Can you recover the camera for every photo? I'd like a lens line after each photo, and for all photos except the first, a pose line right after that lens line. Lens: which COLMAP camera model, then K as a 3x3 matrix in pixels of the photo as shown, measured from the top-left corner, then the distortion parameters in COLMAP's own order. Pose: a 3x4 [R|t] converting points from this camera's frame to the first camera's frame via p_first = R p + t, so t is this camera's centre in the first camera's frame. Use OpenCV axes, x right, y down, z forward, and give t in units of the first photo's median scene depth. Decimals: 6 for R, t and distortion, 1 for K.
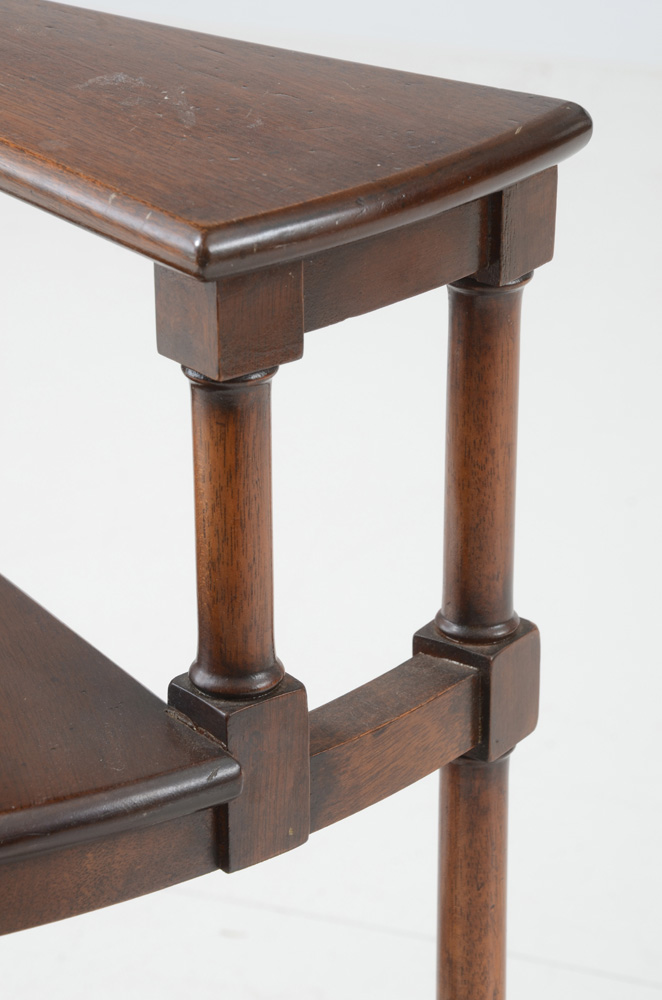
lens RADIAL K [[3185.1, 0, 325.9], [0, 3185.1, 509.1], [0, 0, 1]] dist [0.972825, 0.000000]
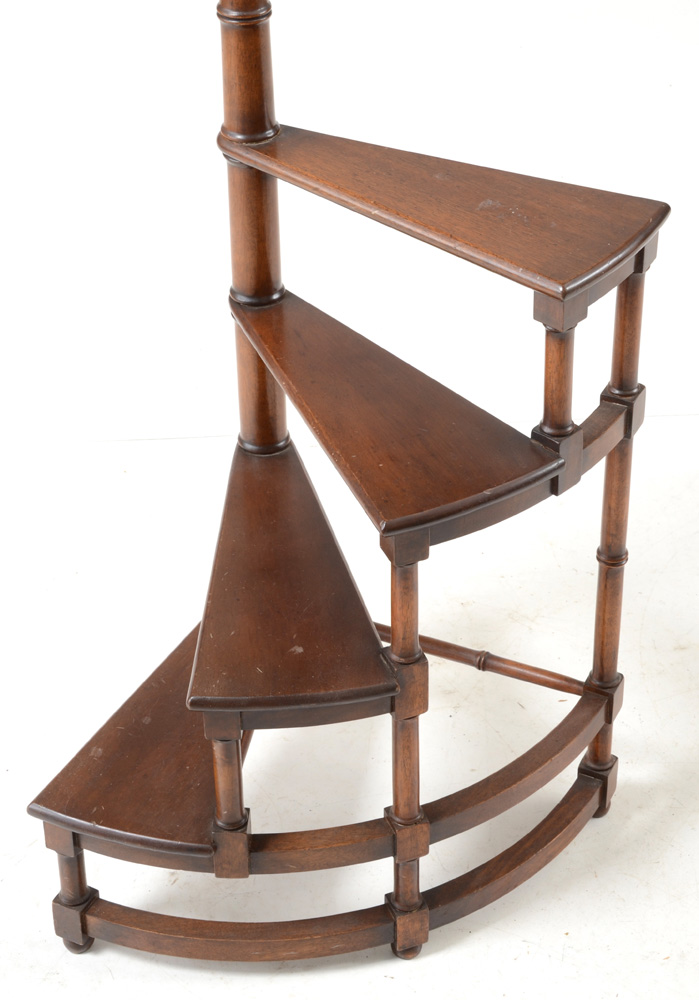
lens RADIAL K [[2169.0, 0, 332.8], [0, 2169.0, 442.6], [0, 0, 1]] dist [0.326088, 0.000000]
pose [[0.991054, -0.091942, 0.096744, -0.396264], [0.072843, 0.980007, 0.185151, -0.290825], [-0.111833, -0.176447, 0.977937, -0.794293]]
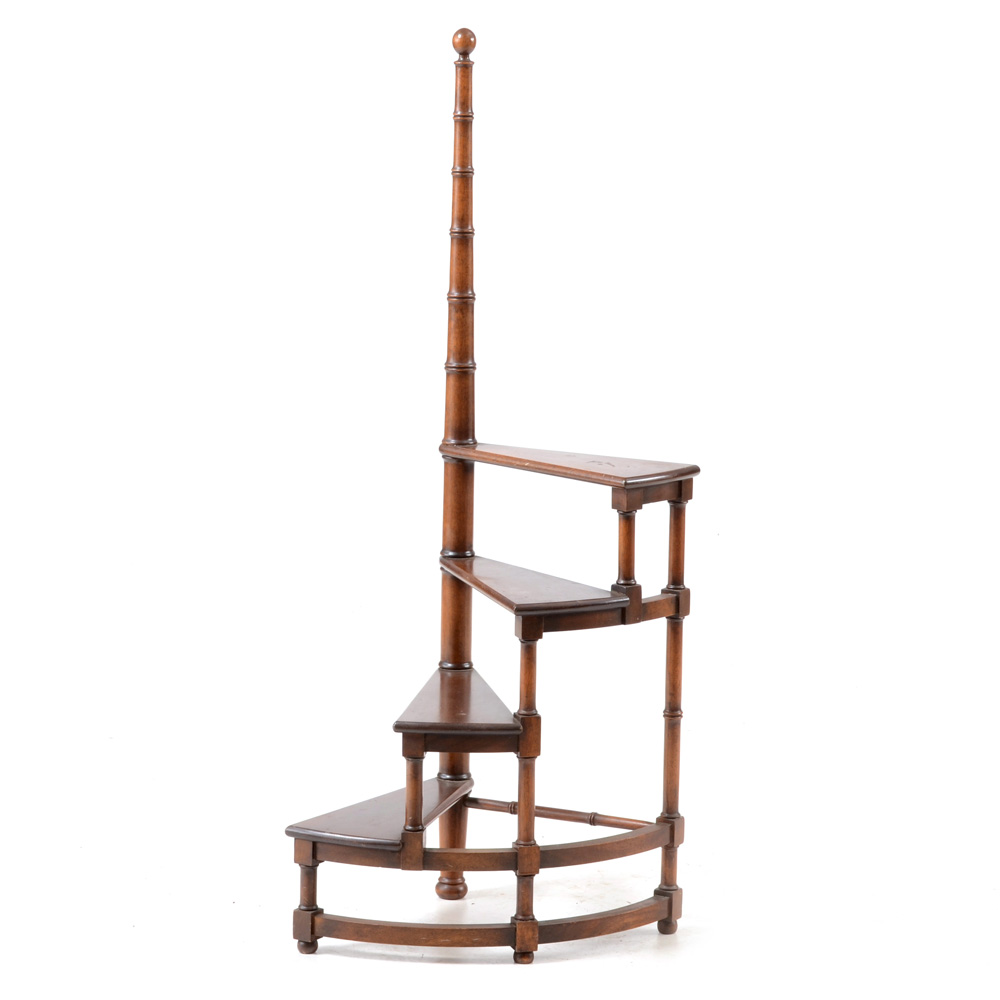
lens RADIAL K [[4190.3, 0, 499.7], [0, 4190.3, 498.8], [0, 0, 1]] dist [0.622523, 0.000000]
pose [[0.998276, 0.004558, 0.058510, -0.555912], [0.010032, 0.969053, -0.246648, 1.401993], [-0.057823, 0.246810, 0.967337, -4.780374]]
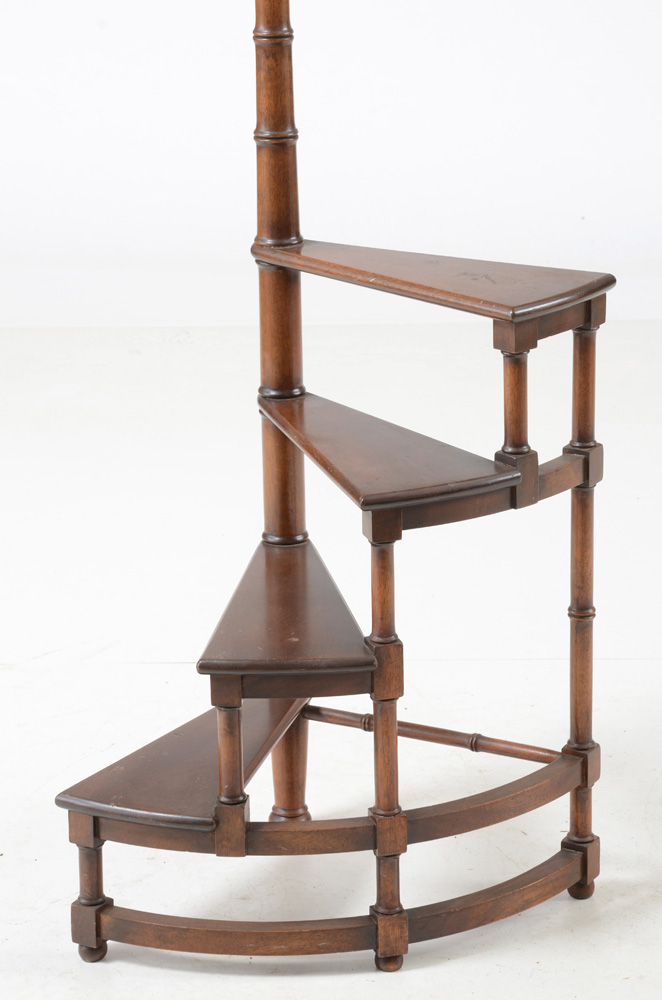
lens RADIAL K [[3184.1, 0, 329.4], [0, 3184.1, 512.4], [0, 0, 1]] dist [0.962103, 0.000000]
pose [[0.998183, -0.035843, 0.048443, -0.376807], [0.040524, 0.994223, -0.099391, 0.430515], [-0.044600, 0.101173, 0.993869, -2.219197]]
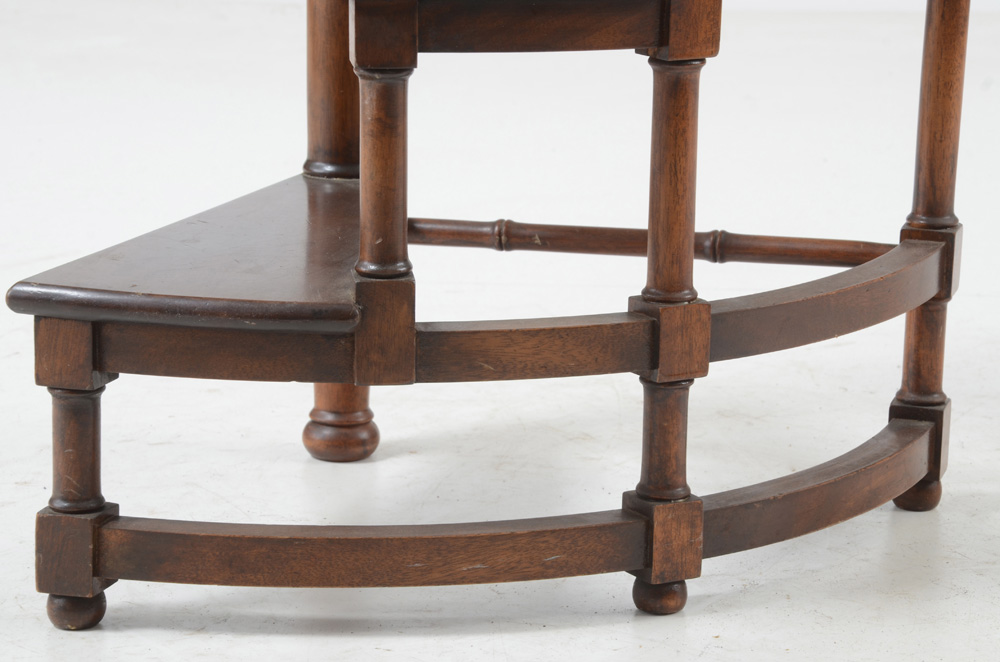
lens RADIAL K [[3184.1, 0, 505.9], [0, 3184.1, 339.3], [0, 0, 1]] dist [0.962103, 0.000000]
pose [[0.952950, -0.049930, 0.298988, -0.759121], [0.105877, 0.979045, -0.173958, 0.716571], [-0.284037, 0.197430, 0.938267, -0.483068]]
